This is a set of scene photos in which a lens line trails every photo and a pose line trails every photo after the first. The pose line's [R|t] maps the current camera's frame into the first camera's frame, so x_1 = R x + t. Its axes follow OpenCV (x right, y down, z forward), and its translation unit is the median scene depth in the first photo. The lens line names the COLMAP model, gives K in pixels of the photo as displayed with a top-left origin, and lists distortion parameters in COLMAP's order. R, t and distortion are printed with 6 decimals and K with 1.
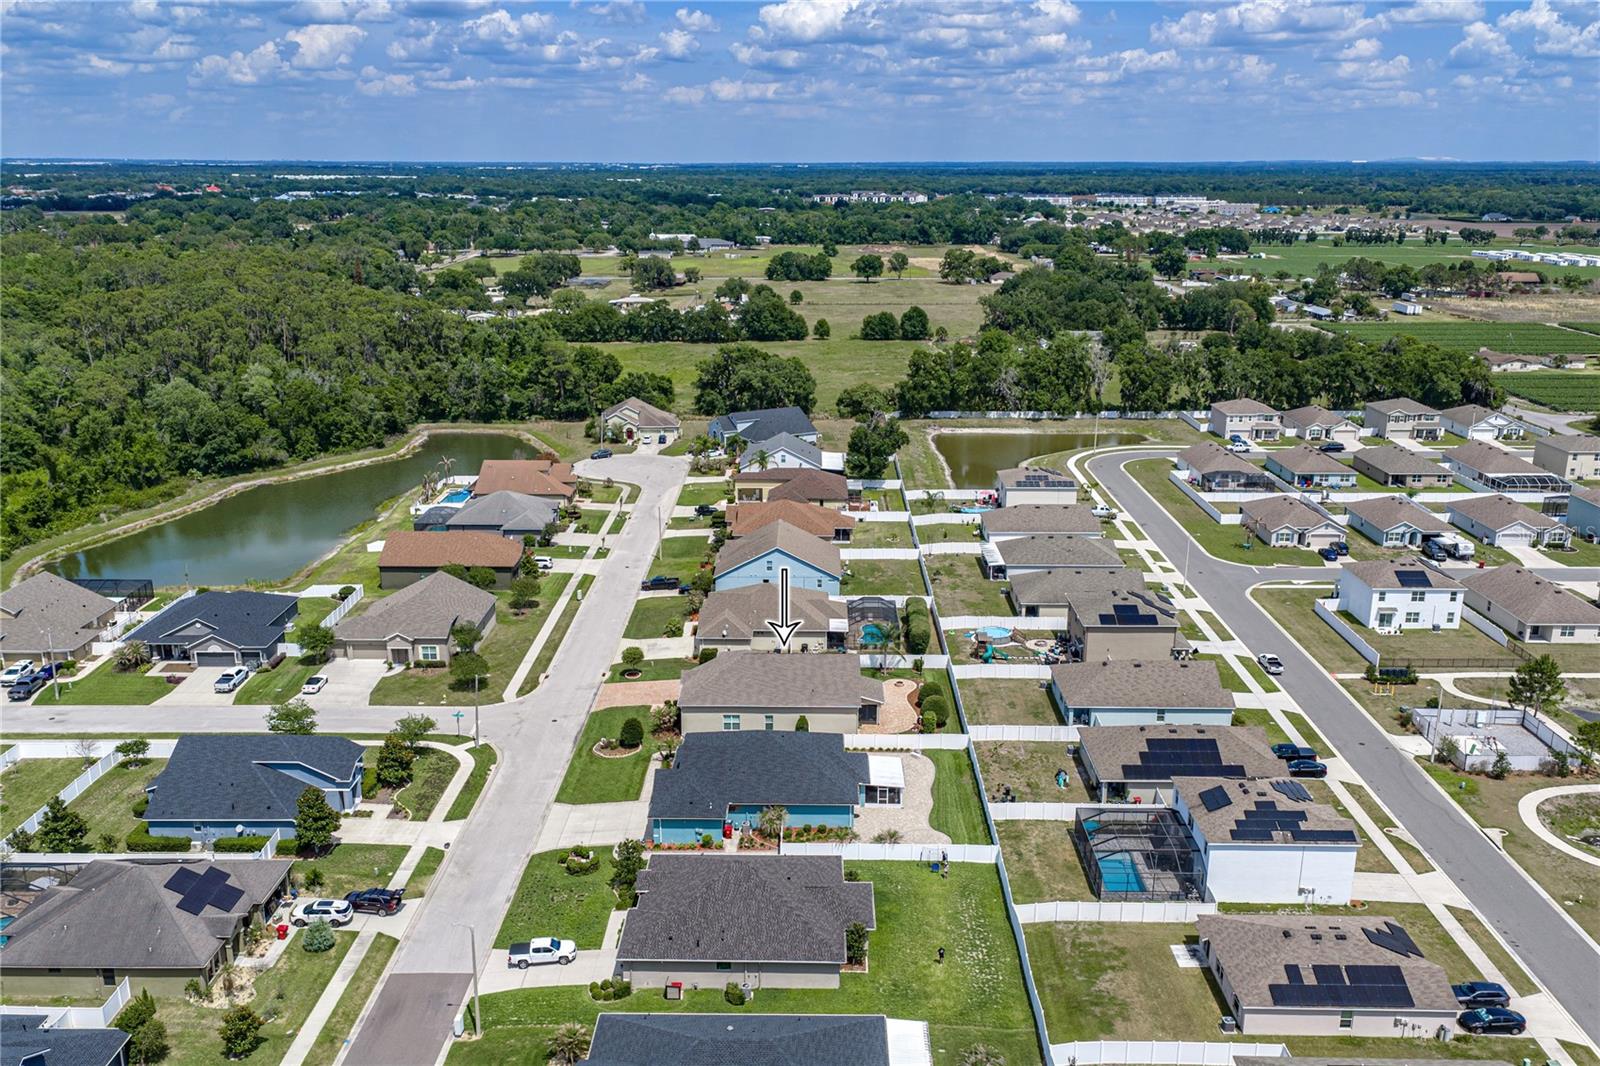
lens RADIAL K [[1329.9, 0, 800.0], [0, 1329.9, 533.0], [0, 0, 1]] dist [0.049003, -0.046518]
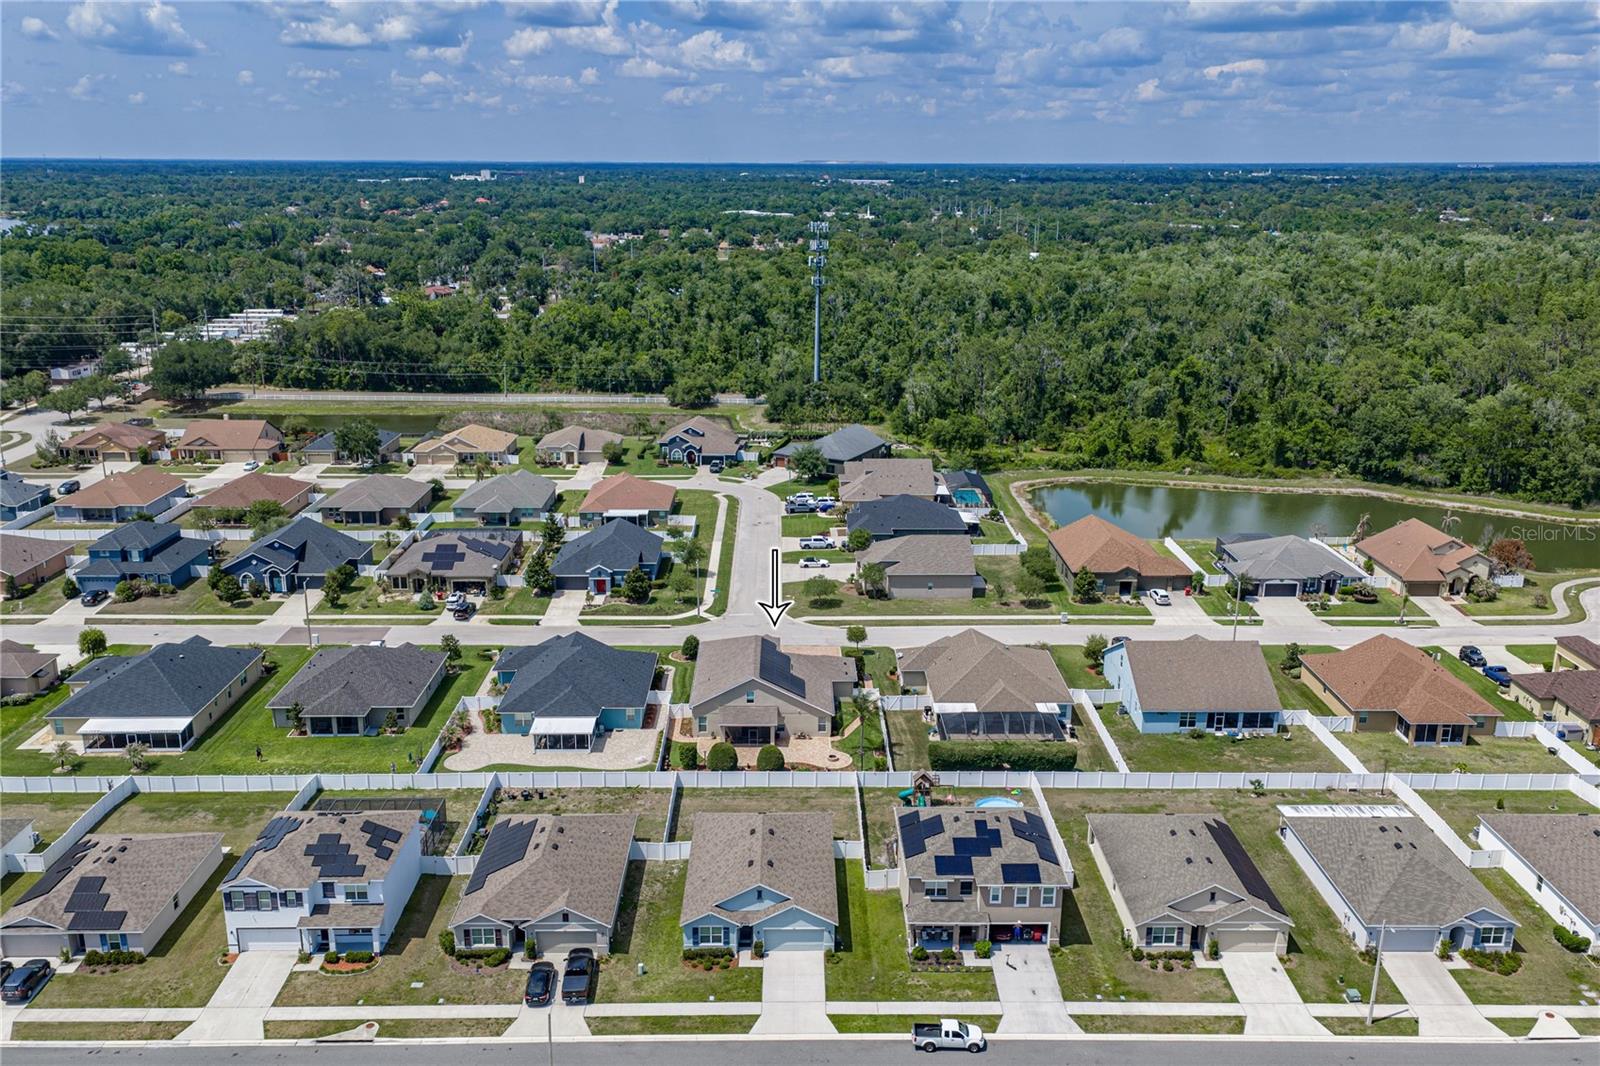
lens RADIAL K [[1335.2, 0, 800.0], [0, 1335.2, 533.0], [0, 0, 1]] dist [0.036229, -0.014080]
pose [[0.023765, 0.269092, -0.962821, 0.656322], [-0.272567, 0.928350, 0.252731, -0.178507], [0.961843, 0.256428, 0.095408, 0.643133]]
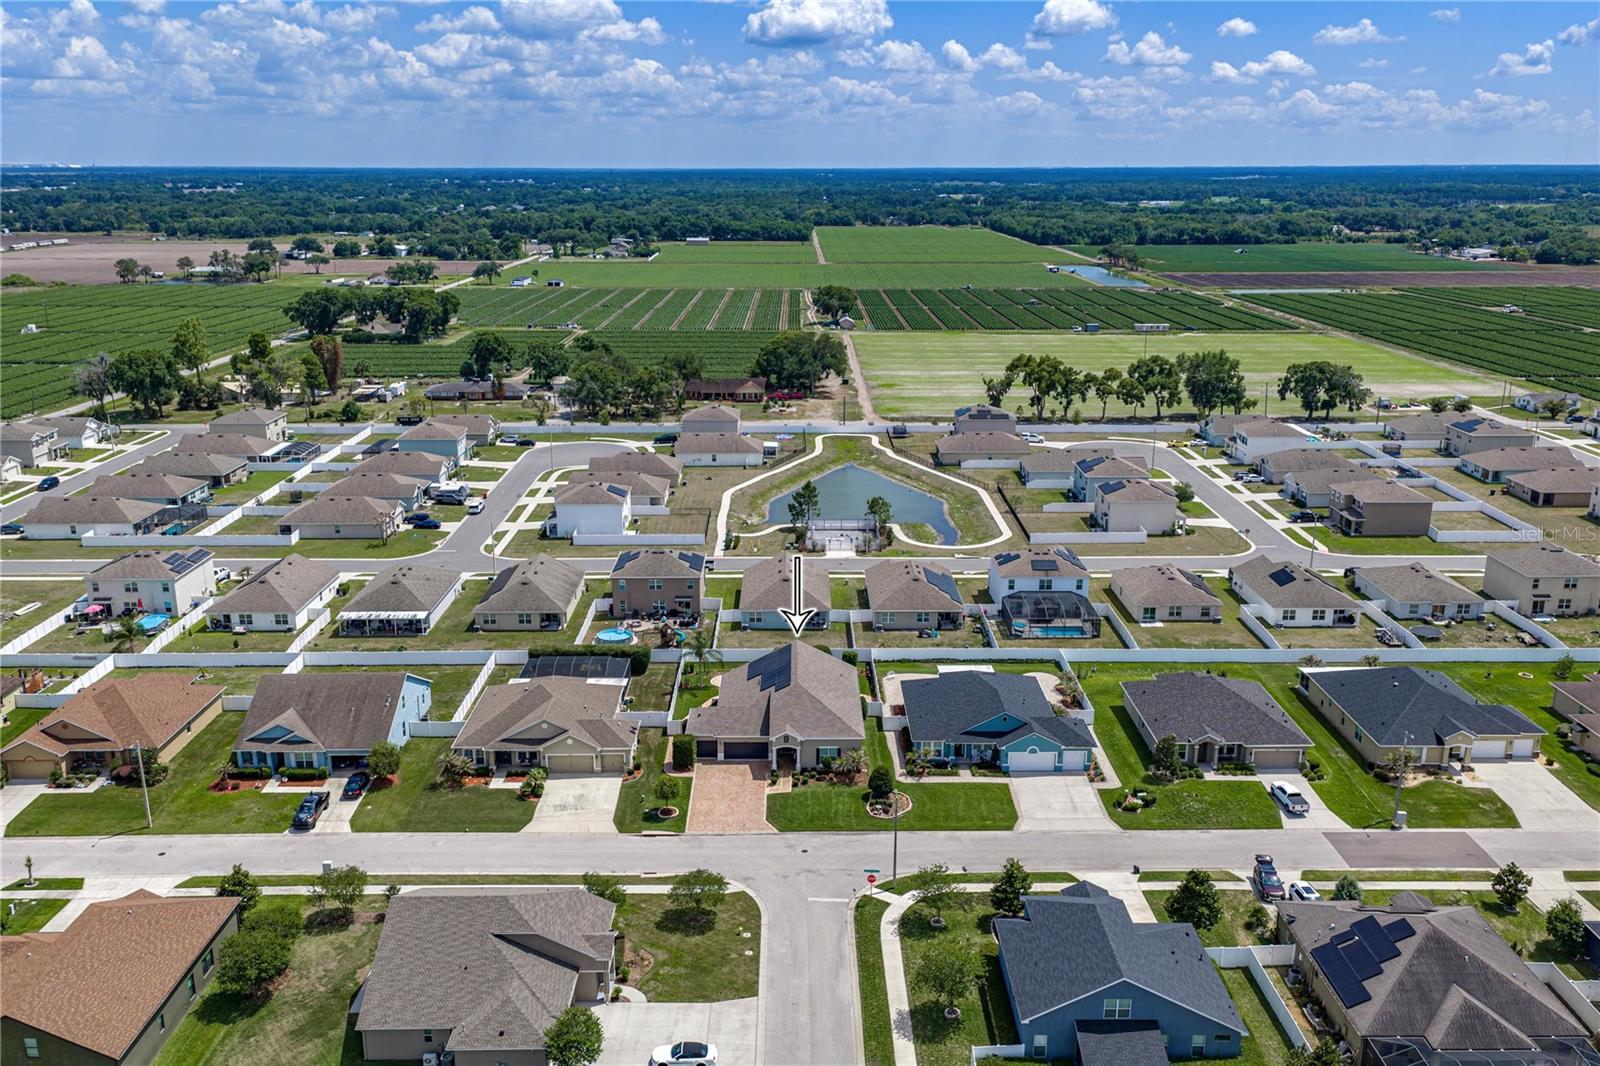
lens RADIAL K [[1324.5, 0, 800.0], [0, 1324.5, 533.0], [0, 0, 1]] dist [0.037878, -0.021628]
pose [[-0.016563, -0.268776, 0.963060, -0.646999], [0.270771, 0.925996, 0.263088, -0.178972], [-0.962501, 0.265126, 0.057439, 0.644296]]
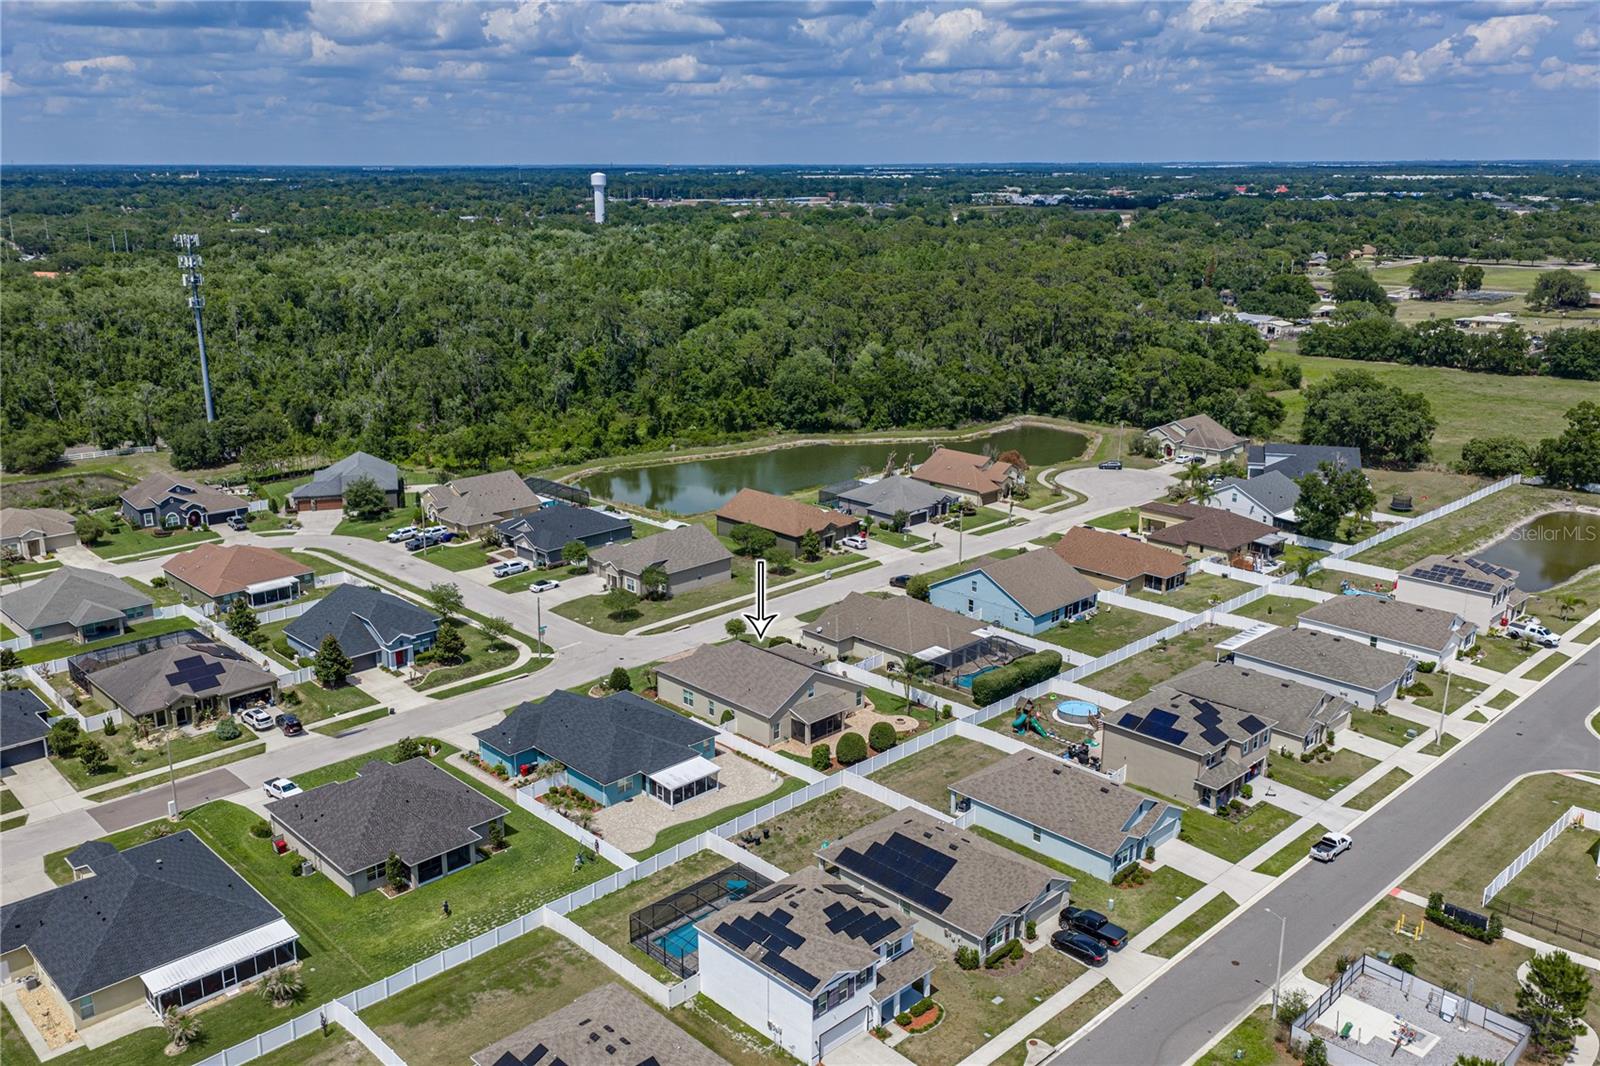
lens RADIAL K [[1324.5, 0, 800.0], [0, 1324.5, 533.0], [0, 0, 1]] dist [0.037878, -0.021628]
pose [[0.706177, 0.189067, -0.682325, 0.475870], [-0.188631, 0.979097, 0.076075, -0.055278], [0.682445, 0.074985, 0.727080, 0.198752]]
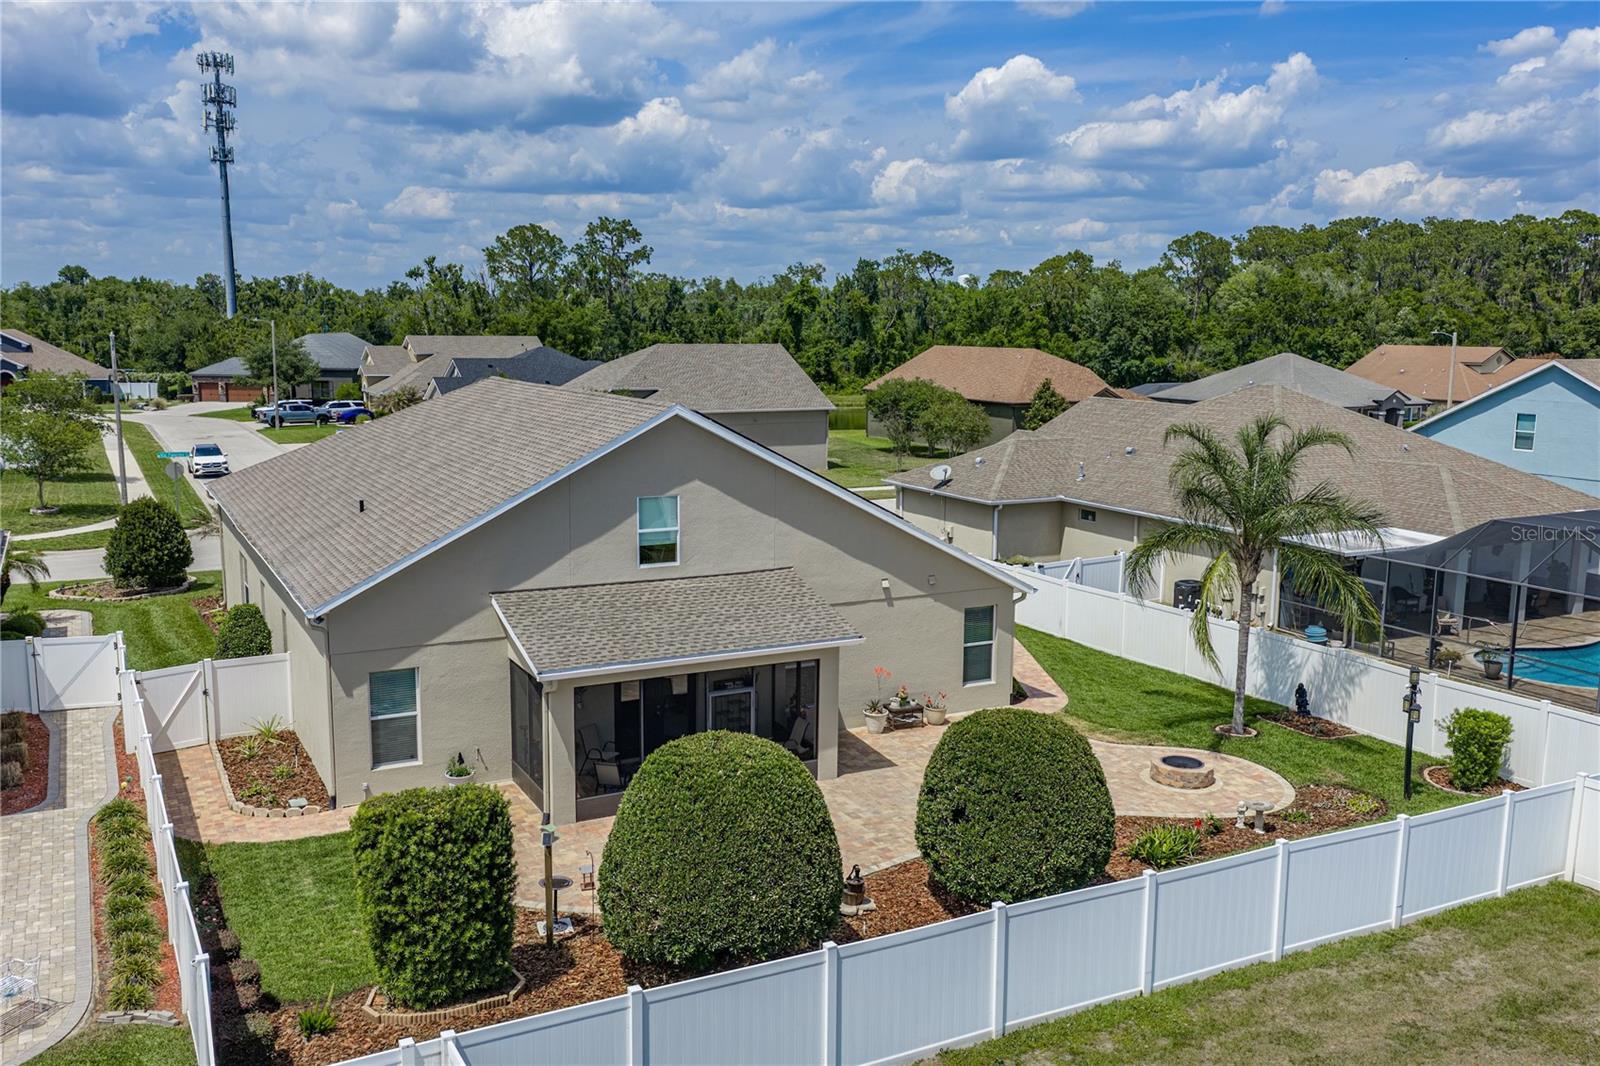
lens RADIAL K [[1362.5, 0, 800.0], [0, 1362.5, 533.0], [0, 0, 1]] dist [0.036617, -0.004982]
pose [[0.477265, 0.139270, -0.867653, 0.144816], [-0.245710, 0.969129, 0.020403, 0.069647], [0.843709, 0.203453, 0.496751, 0.653413]]
